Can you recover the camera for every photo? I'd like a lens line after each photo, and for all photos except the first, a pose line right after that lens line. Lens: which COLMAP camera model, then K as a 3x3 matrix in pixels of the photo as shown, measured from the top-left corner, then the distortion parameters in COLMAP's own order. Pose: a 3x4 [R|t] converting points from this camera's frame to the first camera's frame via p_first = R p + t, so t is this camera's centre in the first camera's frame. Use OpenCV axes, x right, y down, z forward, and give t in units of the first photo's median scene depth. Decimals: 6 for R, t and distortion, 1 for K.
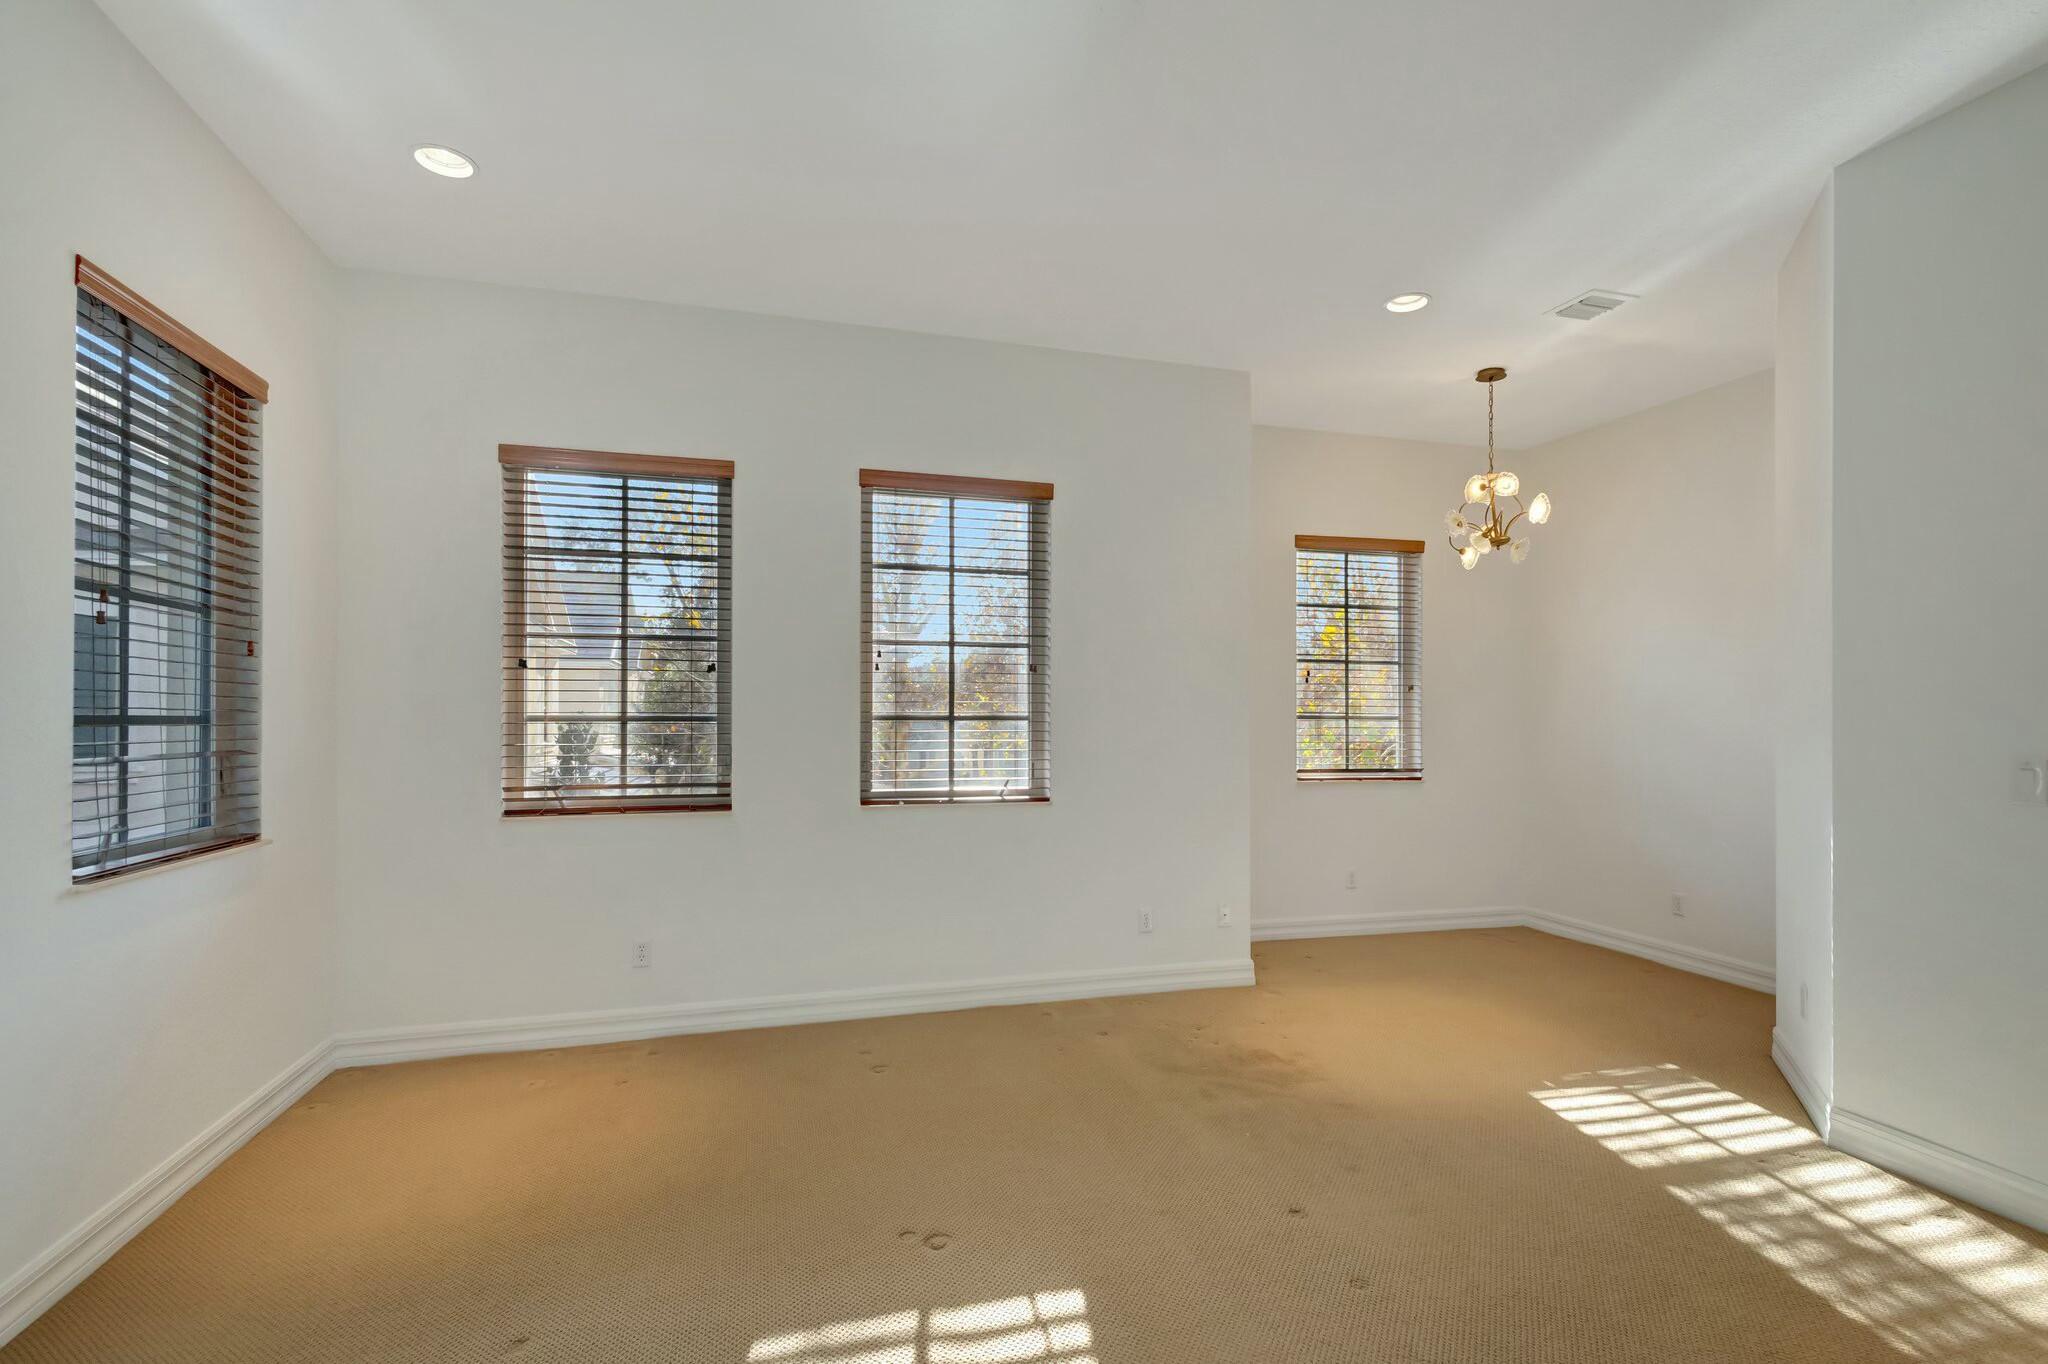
lens RADIAL K [[965.8, 0, 1028.6], [0, 965.8, 707.0], [0, 0, 1]] dist [0.006143, -0.000382]
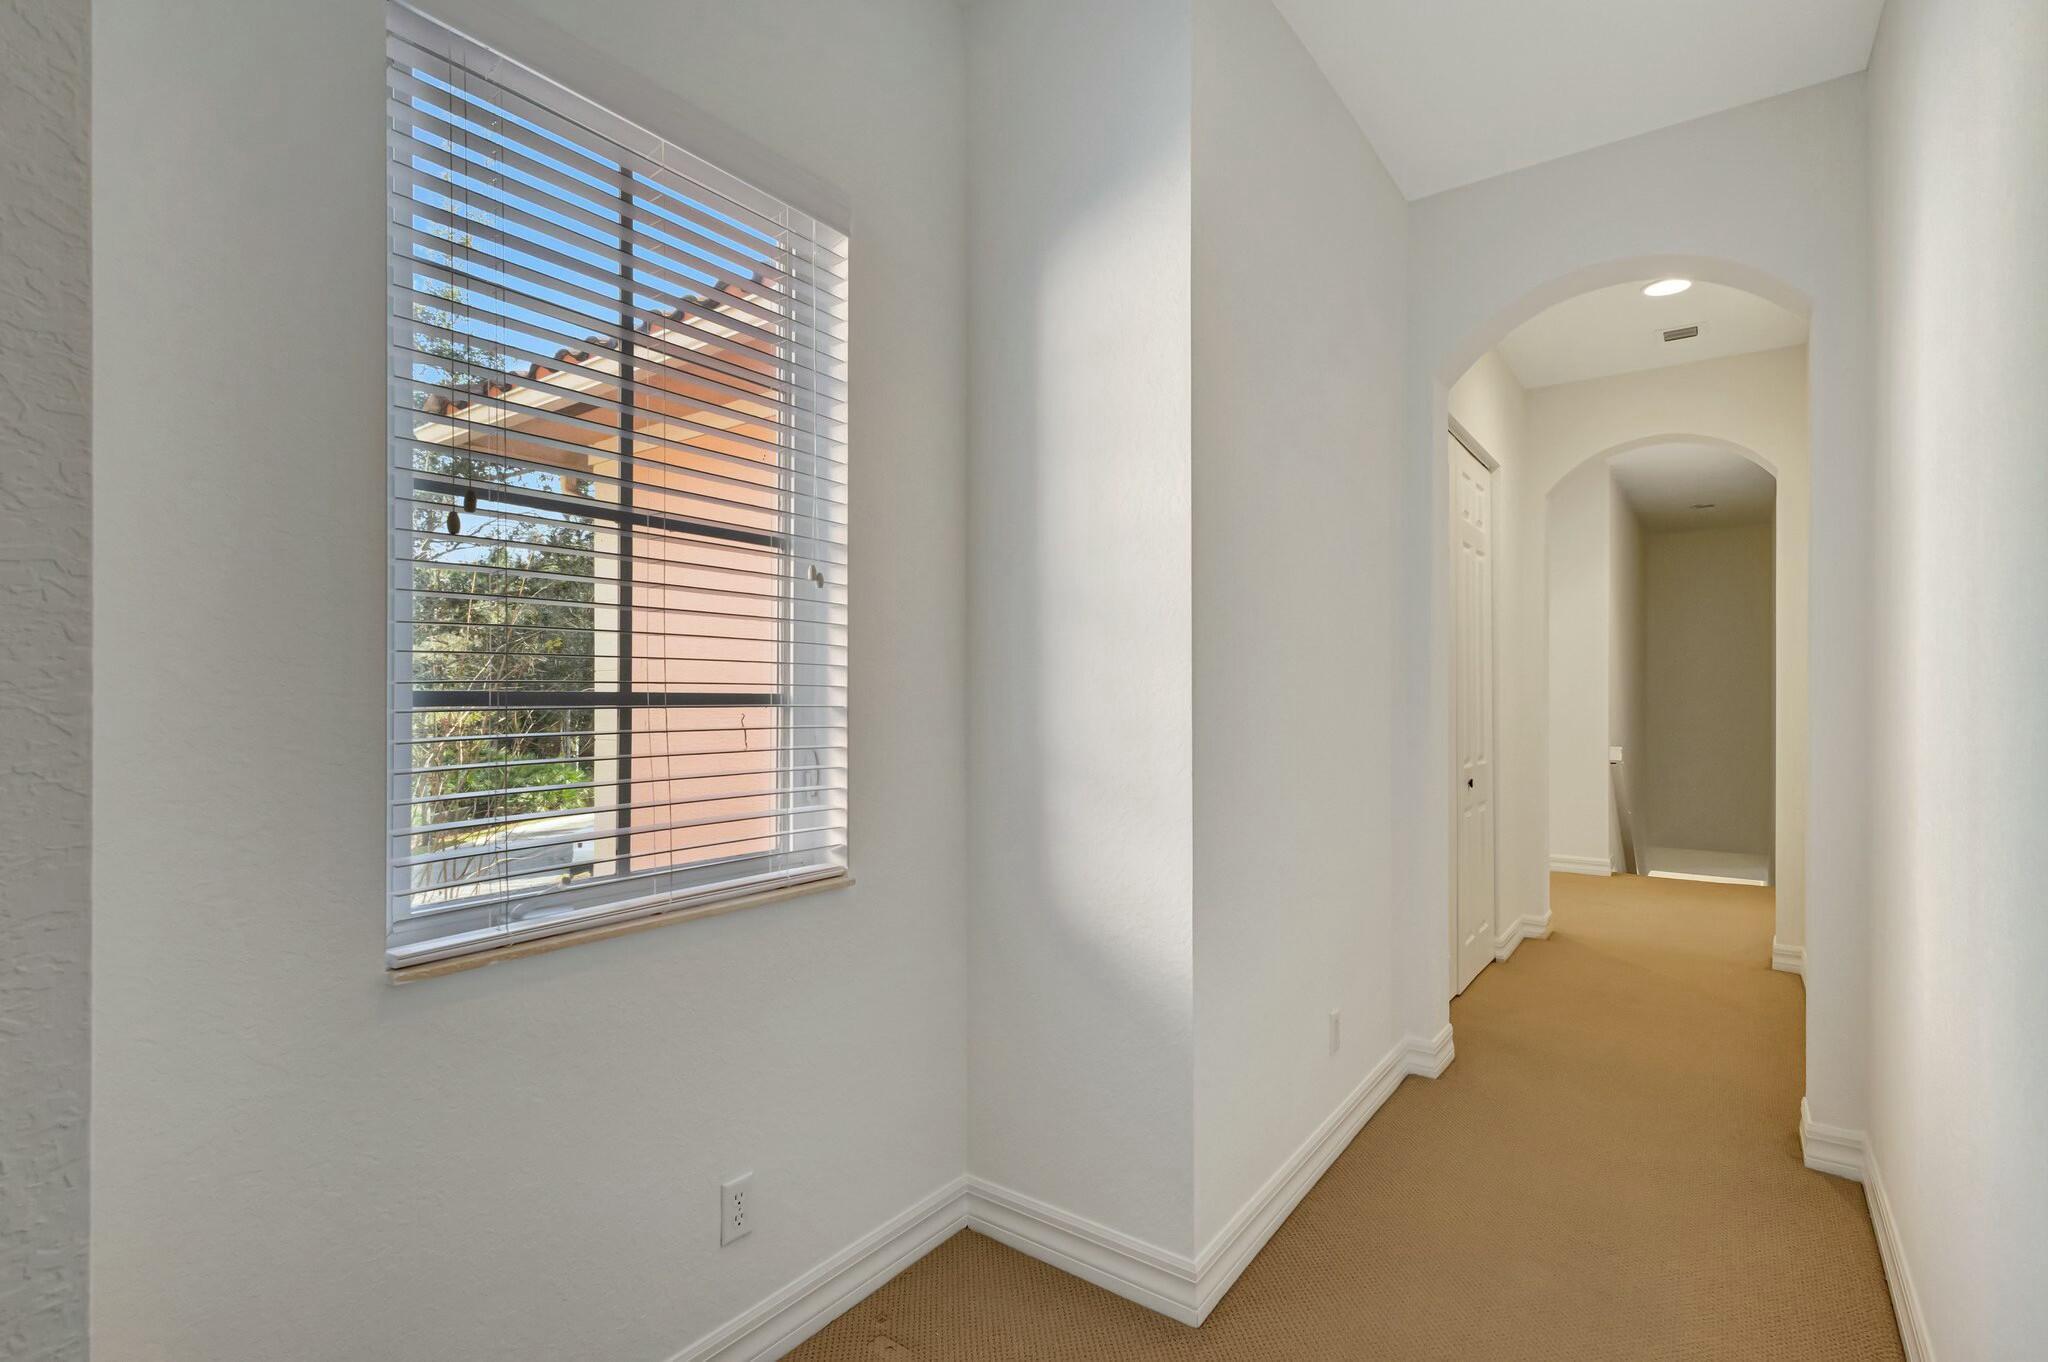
lens RADIAL K [[965.8, 0, 1028.6], [0, 965.8, 706.0], [0, 0, 1]] dist [0.006143, -0.000382]
pose [[0.615850, 0.010767, -0.787790, -0.211263], [0.005678, 0.999820, 0.018103, 0.007516], [0.787843, -0.015622, 0.615678, 0.795281]]
